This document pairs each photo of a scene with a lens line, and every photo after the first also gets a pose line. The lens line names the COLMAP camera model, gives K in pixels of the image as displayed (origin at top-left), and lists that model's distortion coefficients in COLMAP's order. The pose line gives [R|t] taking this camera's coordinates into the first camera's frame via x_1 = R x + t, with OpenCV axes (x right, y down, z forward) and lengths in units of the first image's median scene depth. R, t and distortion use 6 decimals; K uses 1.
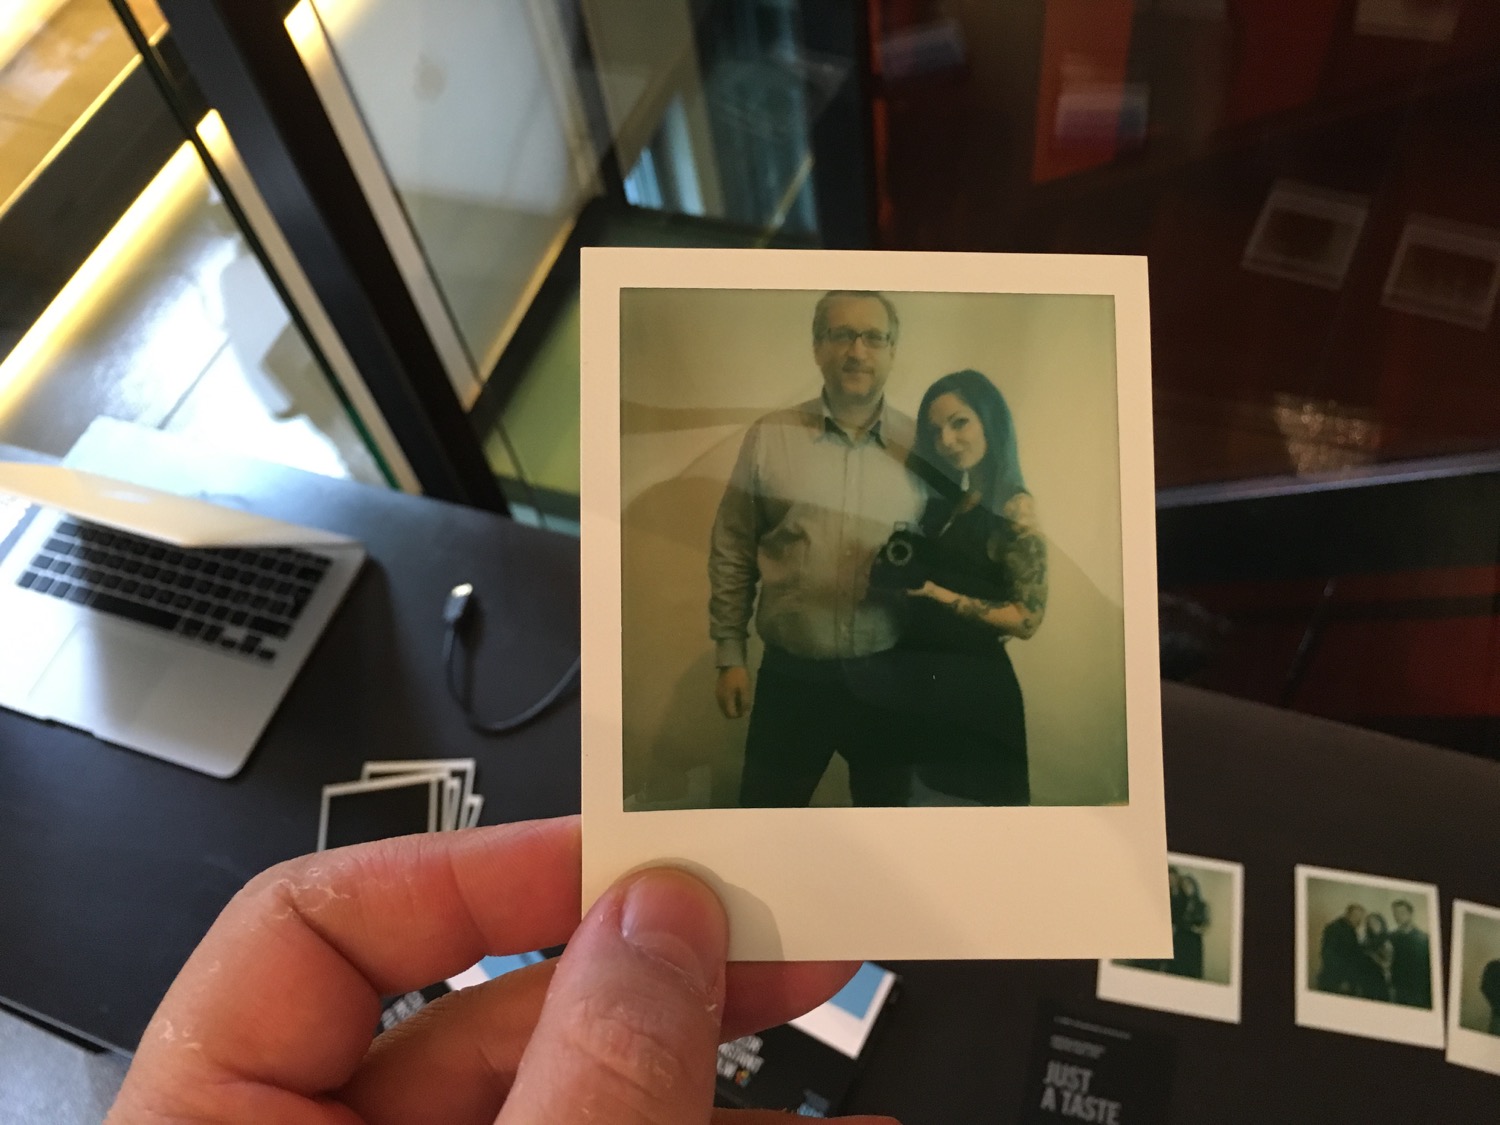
lens RADIAL K [[1269.6, 0, 750.6], [0, 1269.6, 569.0], [0, 0, 1]] dist [0.072209, -0.131138]
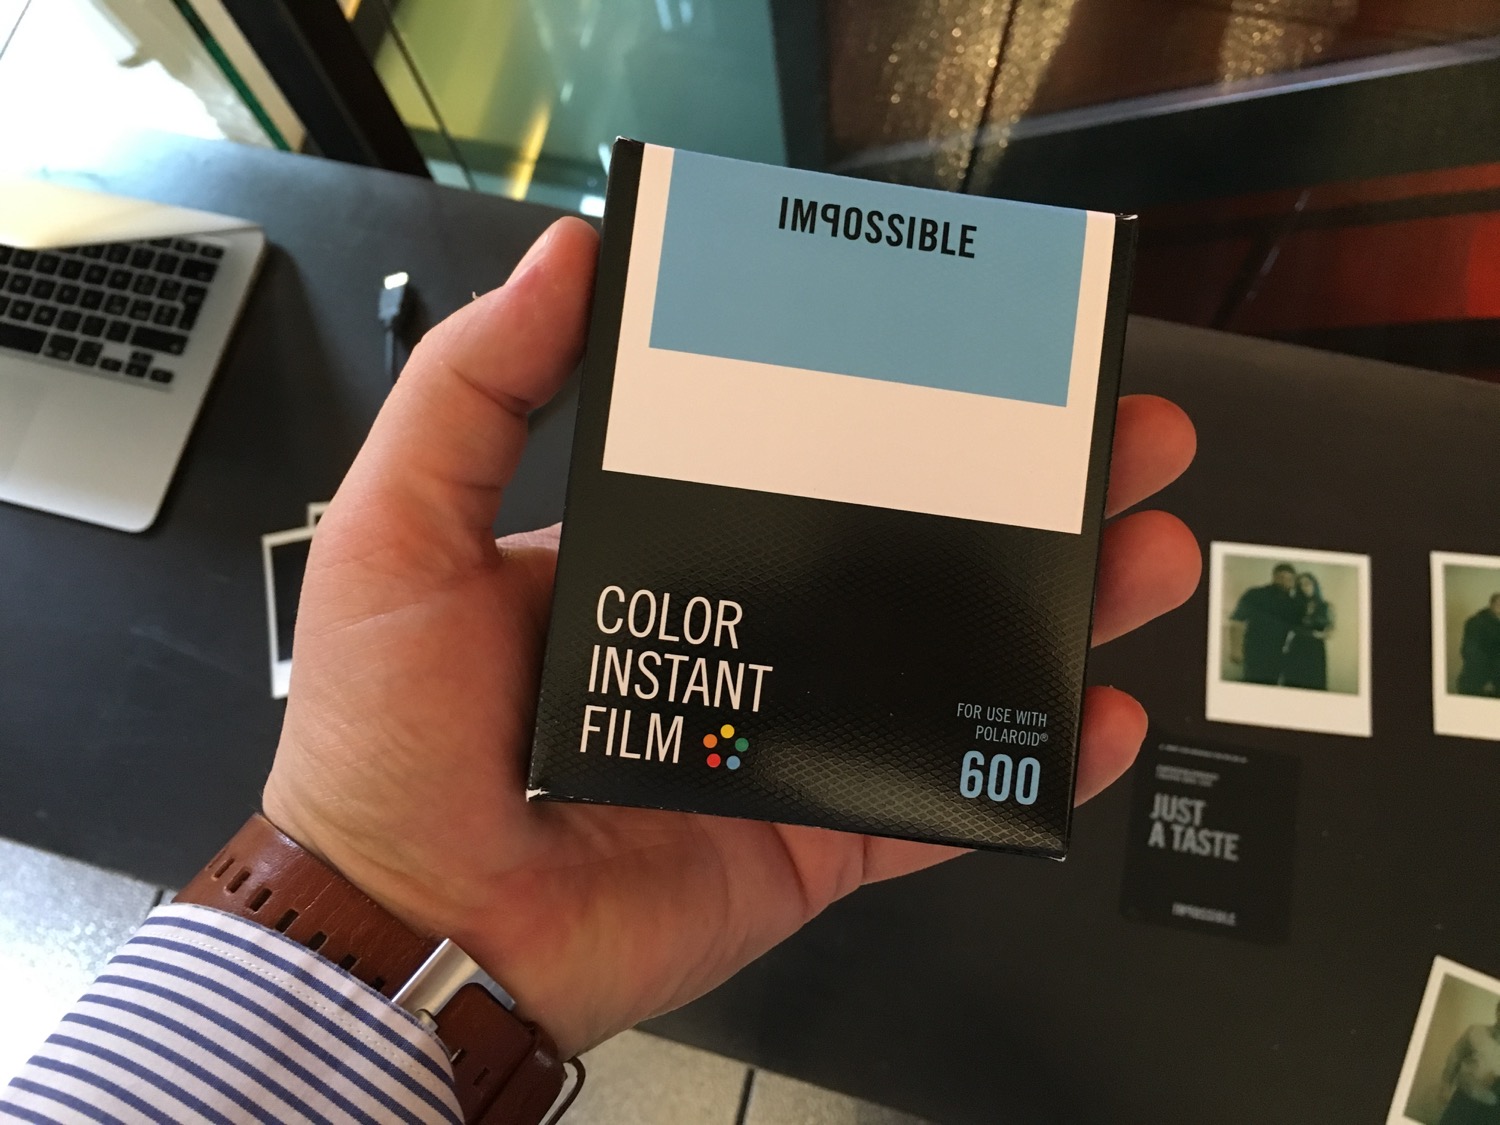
lens RADIAL K [[1269.6, 0, 750.6], [0, 1269.6, 569.0], [0, 0, 1]] dist [0.072209, -0.131138]
pose [[0.996087, -0.073309, 0.049358, -0.059094], [0.057408, 0.961346, 0.269292, -0.012501], [-0.067192, -0.265405, 0.961793, 0.170246]]
